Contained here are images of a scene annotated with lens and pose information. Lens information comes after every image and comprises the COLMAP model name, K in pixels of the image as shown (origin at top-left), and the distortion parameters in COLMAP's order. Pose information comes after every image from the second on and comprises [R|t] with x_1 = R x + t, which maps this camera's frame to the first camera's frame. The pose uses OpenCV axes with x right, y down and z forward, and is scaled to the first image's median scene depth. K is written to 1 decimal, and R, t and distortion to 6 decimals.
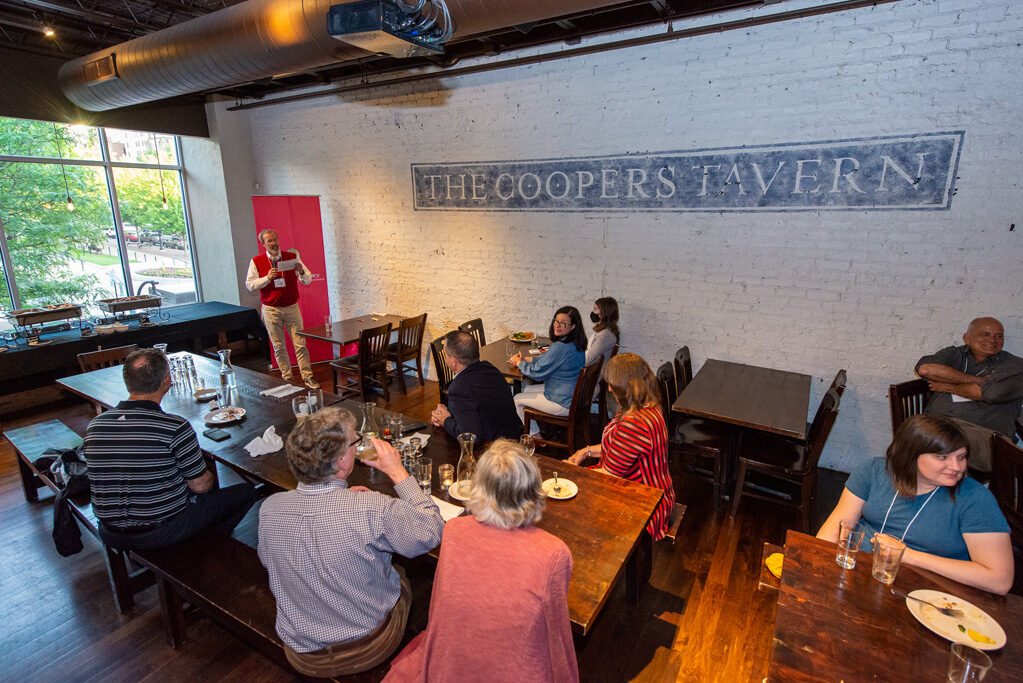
lens RADIAL K [[517.0, 0, 494.0], [0, 517.0, 331.0], [0, 0, 1]] dist [0.013629, -0.005626]
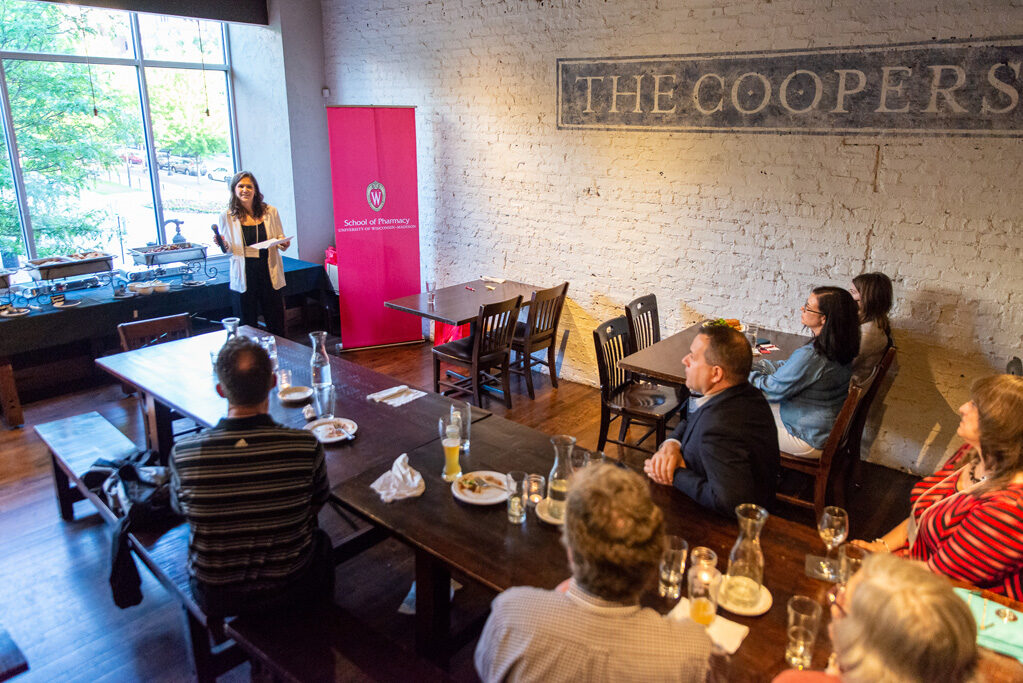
lens RADIAL K [[724.0, 0, 494.2], [0, 724.0, 330.3], [0, 0, 1]] dist [0.001597, -0.001697]
pose [[0.988234, 0.048788, -0.144959, -0.120487], [-0.042170, 0.997938, 0.048385, -0.018709], [0.147020, -0.041703, 0.988254, 0.060355]]
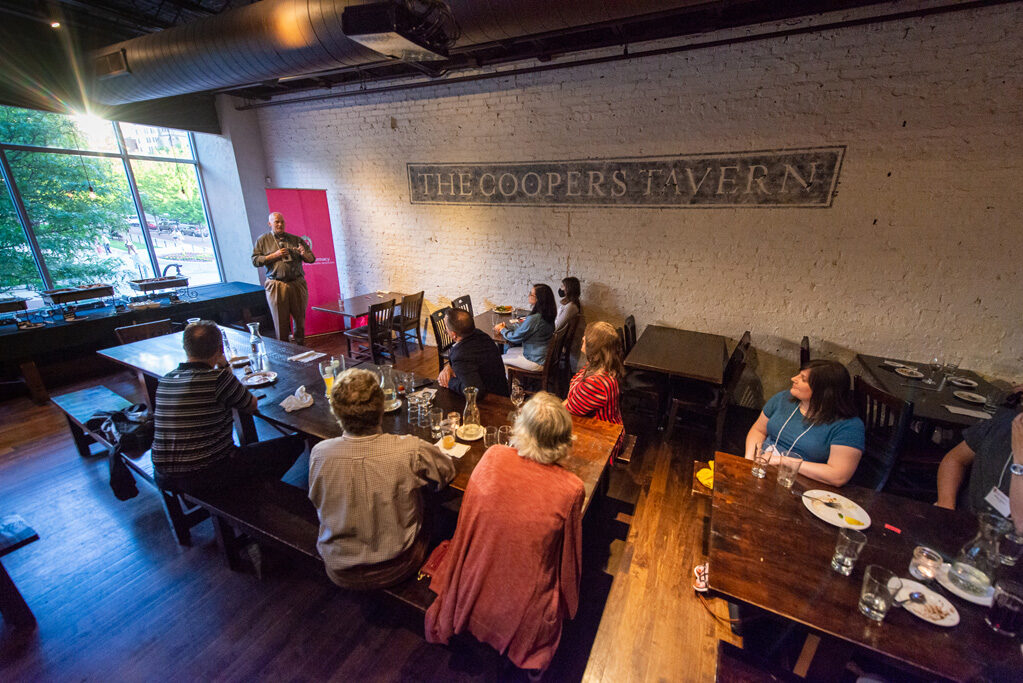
lens RADIAL K [[409.7, 0, 514.3], [0, 409.7, 342.8], [0, 0, 1]] dist [0.016336, -0.004799]
pose [[0.994971, -0.018884, 0.098368, -0.021865], [0.009826, 0.995732, 0.091764, 0.001398], [-0.099682, -0.090336, 0.990910, 0.013622]]
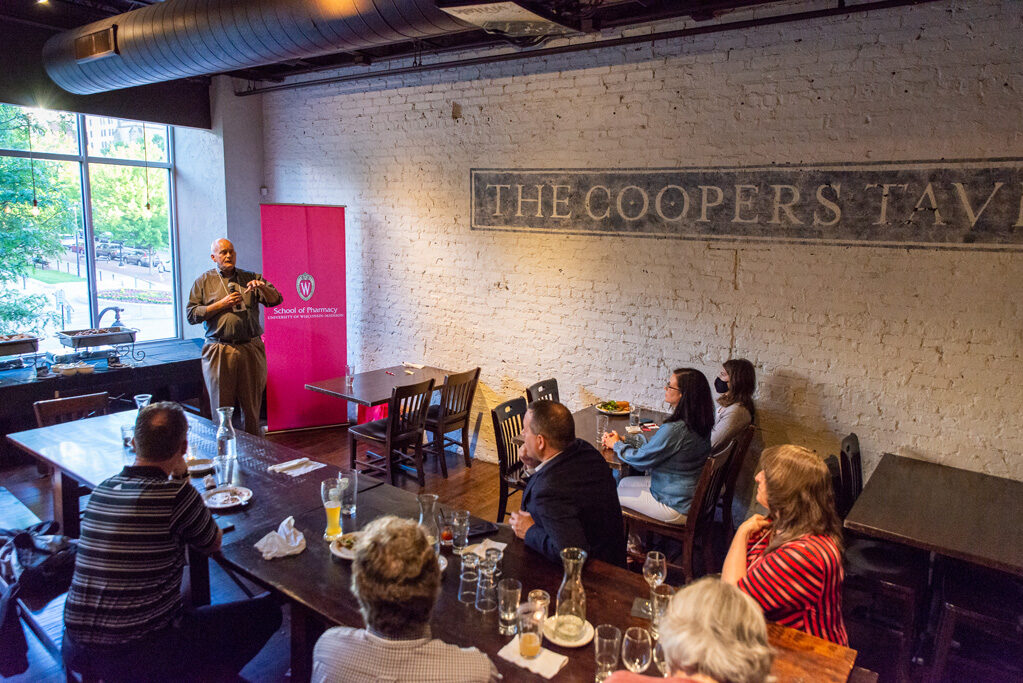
lens RADIAL K [[701.5, 0, 501.4], [0, 701.5, 335.5], [0, 0, 1]] dist [0.000272, 0.000013]
pose [[0.996824, 0.043697, -0.066581, -0.050258], [-0.048788, 0.995847, -0.076861, -0.006748], [0.062946, 0.079865, 0.994816, 0.008775]]
